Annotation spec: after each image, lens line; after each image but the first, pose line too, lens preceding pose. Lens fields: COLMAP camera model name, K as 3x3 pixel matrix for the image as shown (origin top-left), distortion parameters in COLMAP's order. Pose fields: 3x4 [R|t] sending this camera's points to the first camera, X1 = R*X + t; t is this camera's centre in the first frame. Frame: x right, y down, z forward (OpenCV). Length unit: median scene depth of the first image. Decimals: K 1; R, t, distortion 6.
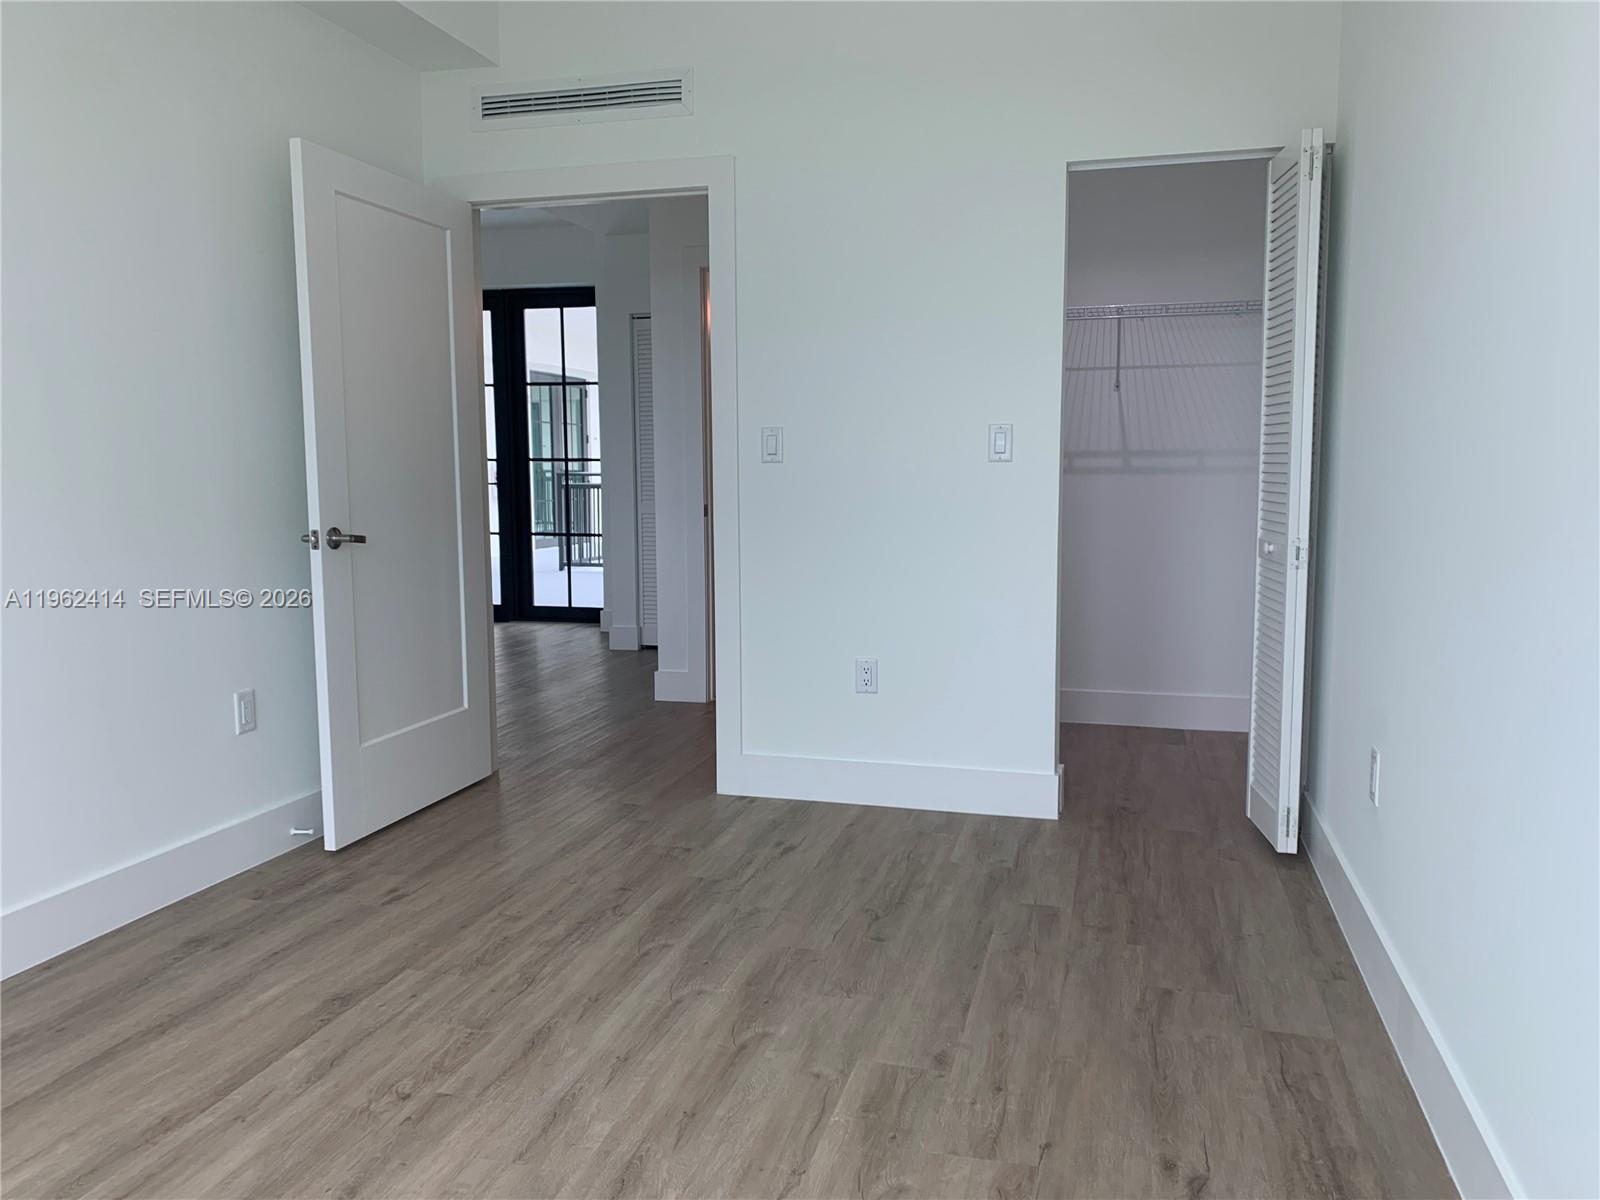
lens RADIAL K [[1246.2, 0, 790.7], [0, 1246.2, 594.6], [0, 0, 1]] dist [0.062697, -0.002633]
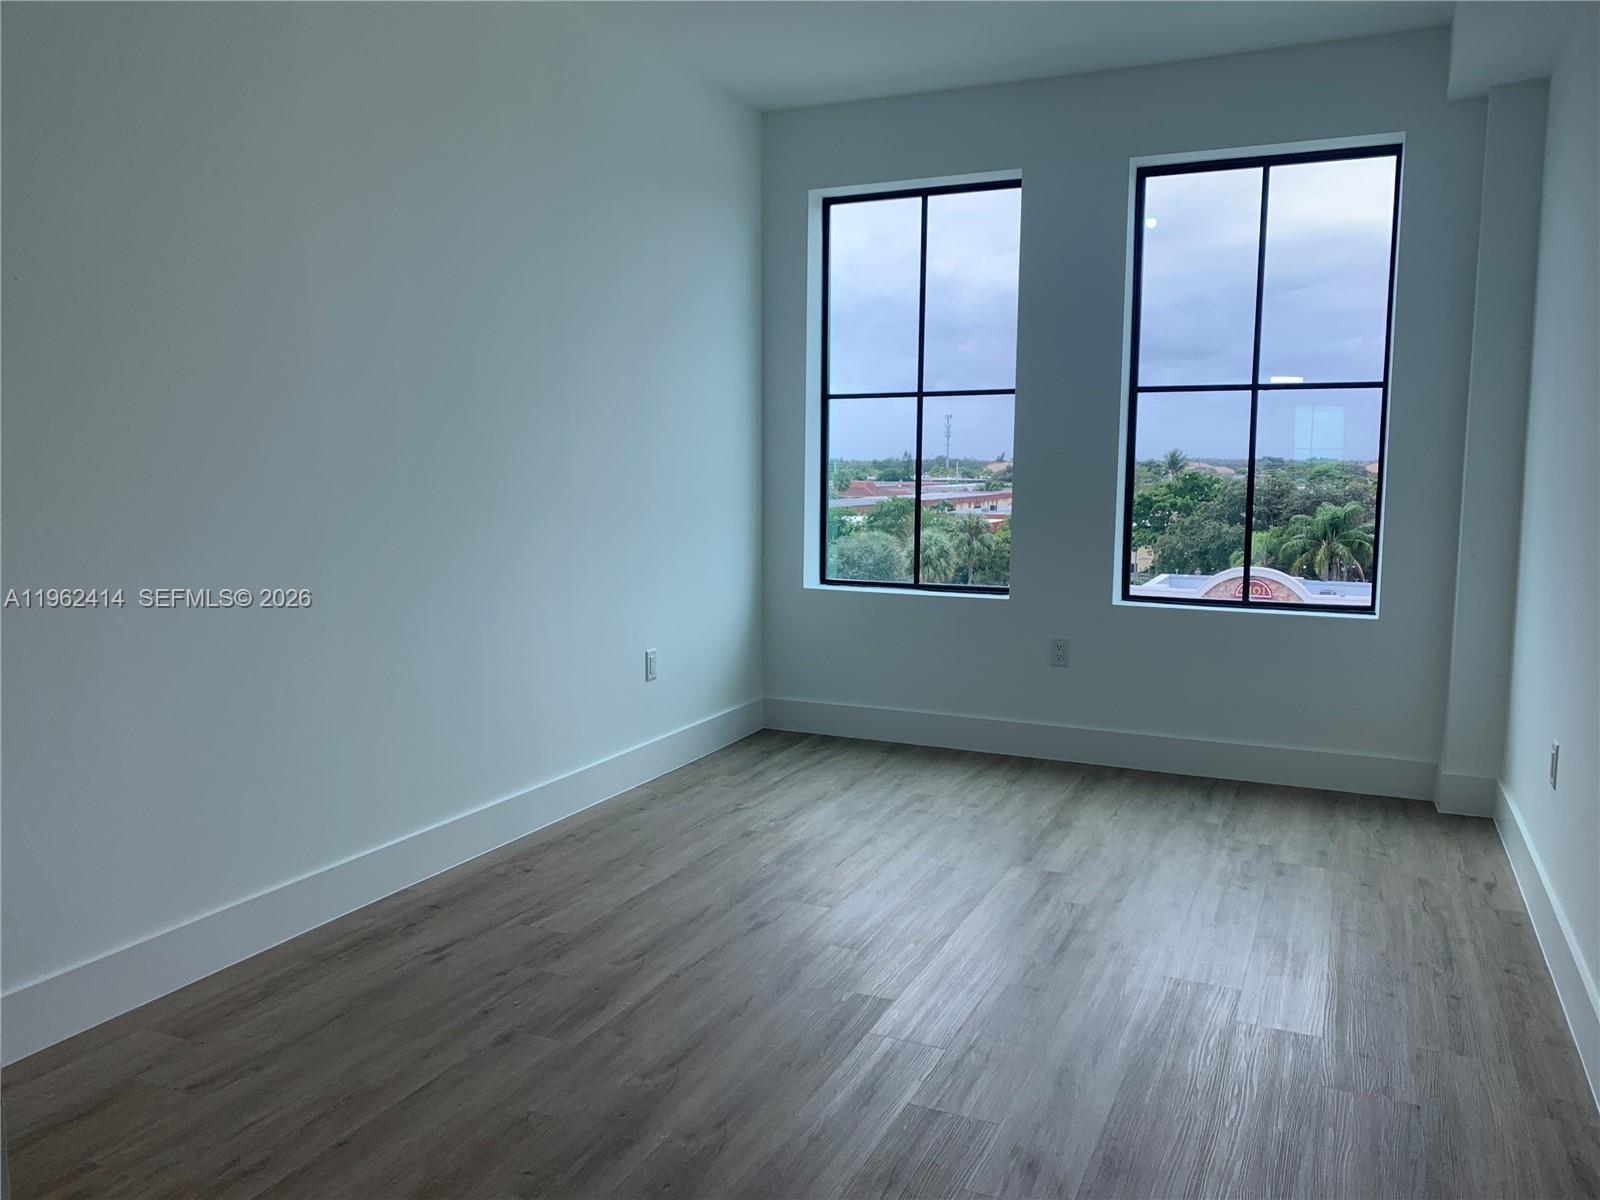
lens RADIAL K [[1246.2, 0, 798.7], [0, 1246.2, 600.9], [0, 0, 1]] dist [0.062697, -0.002633]
pose [[-0.987645, -0.012360, 0.156217, -0.493667], [0.021551, 0.976700, 0.213523, -0.390007], [-0.155216, 0.214252, -0.964367, 3.135362]]
